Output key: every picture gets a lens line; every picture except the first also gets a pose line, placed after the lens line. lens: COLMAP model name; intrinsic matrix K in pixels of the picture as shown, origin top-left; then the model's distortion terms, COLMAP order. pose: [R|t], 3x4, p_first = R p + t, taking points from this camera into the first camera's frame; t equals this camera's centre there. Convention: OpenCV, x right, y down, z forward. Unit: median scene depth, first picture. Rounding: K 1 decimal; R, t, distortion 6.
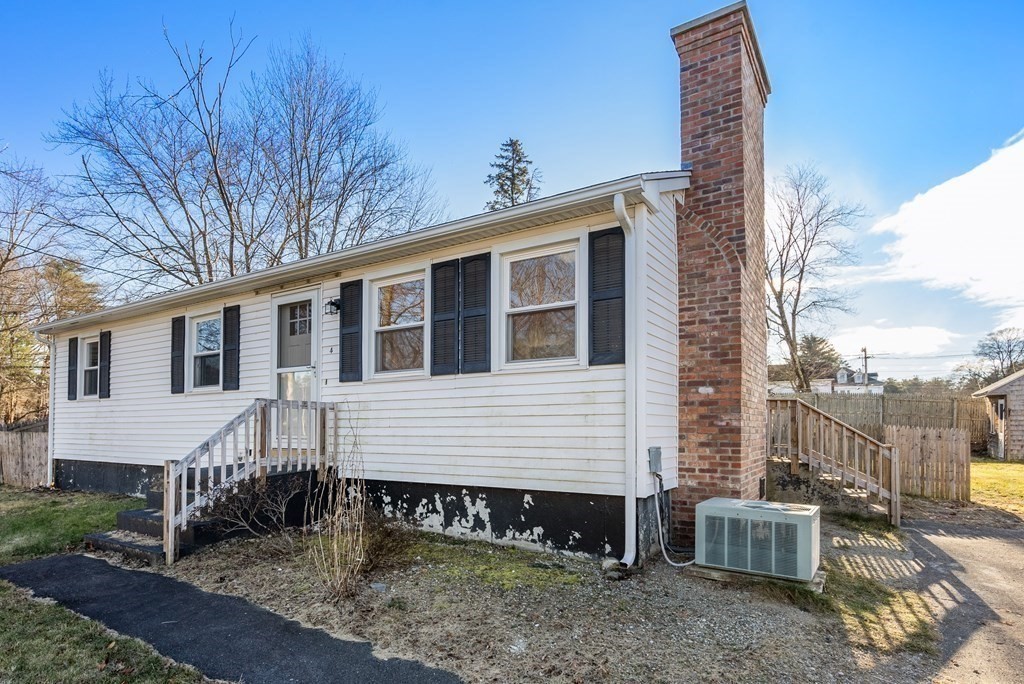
lens RADIAL K [[551.5, 0, 497.5], [0, 551.5, 378.8], [0, 0, 1]] dist [0.002847, 0.000635]
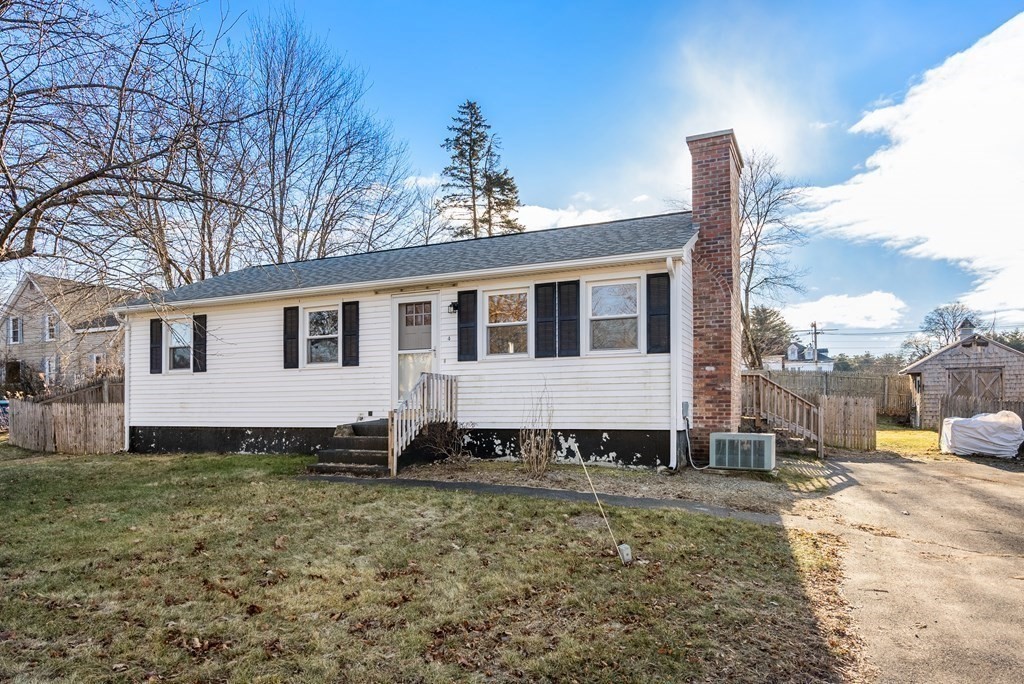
lens RADIAL K [[626.5, 0, 509.9], [0, 626.5, 343.5], [0, 0, 1]] dist [0.009442, -0.000030]
pose [[0.990890, 0.010522, 0.134266, -0.423581], [-0.008672, 0.999859, -0.014354, -0.020124], [-0.134398, 0.013059, 0.990841, -0.702108]]
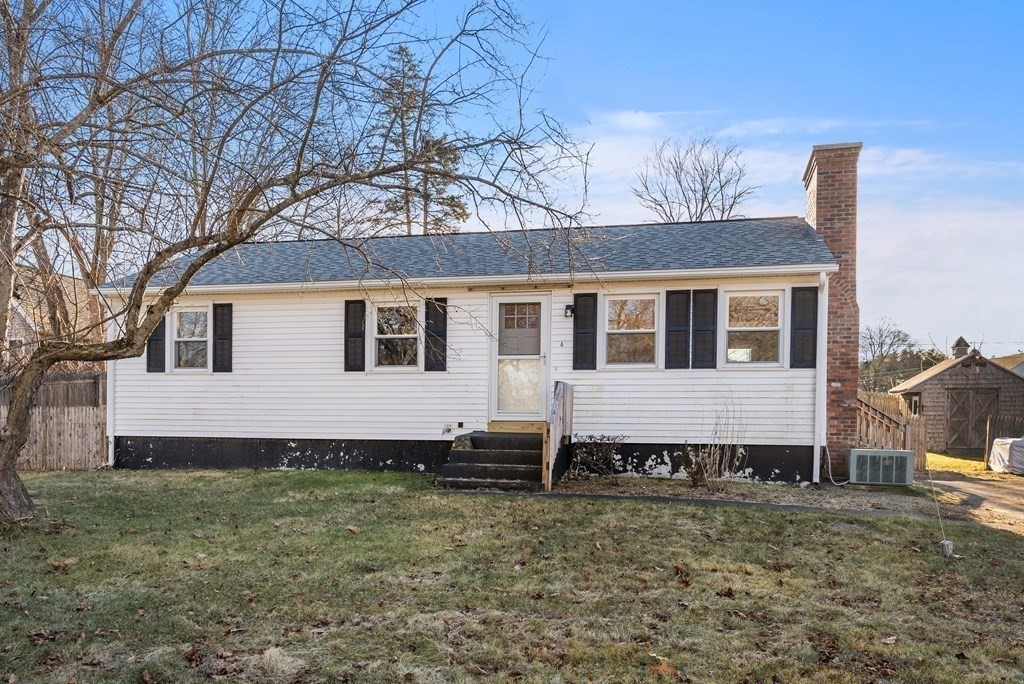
lens RADIAL K [[763.4, 0, 534.3], [0, 763.4, 367.1], [0, 0, 1]] dist [0.012057, -0.011760]
pose [[0.949055, 0.035686, 0.313084, -1.073659], [-0.040571, 0.999135, 0.009098, -0.014161], [-0.312488, -0.021336, 0.949682, -0.785671]]
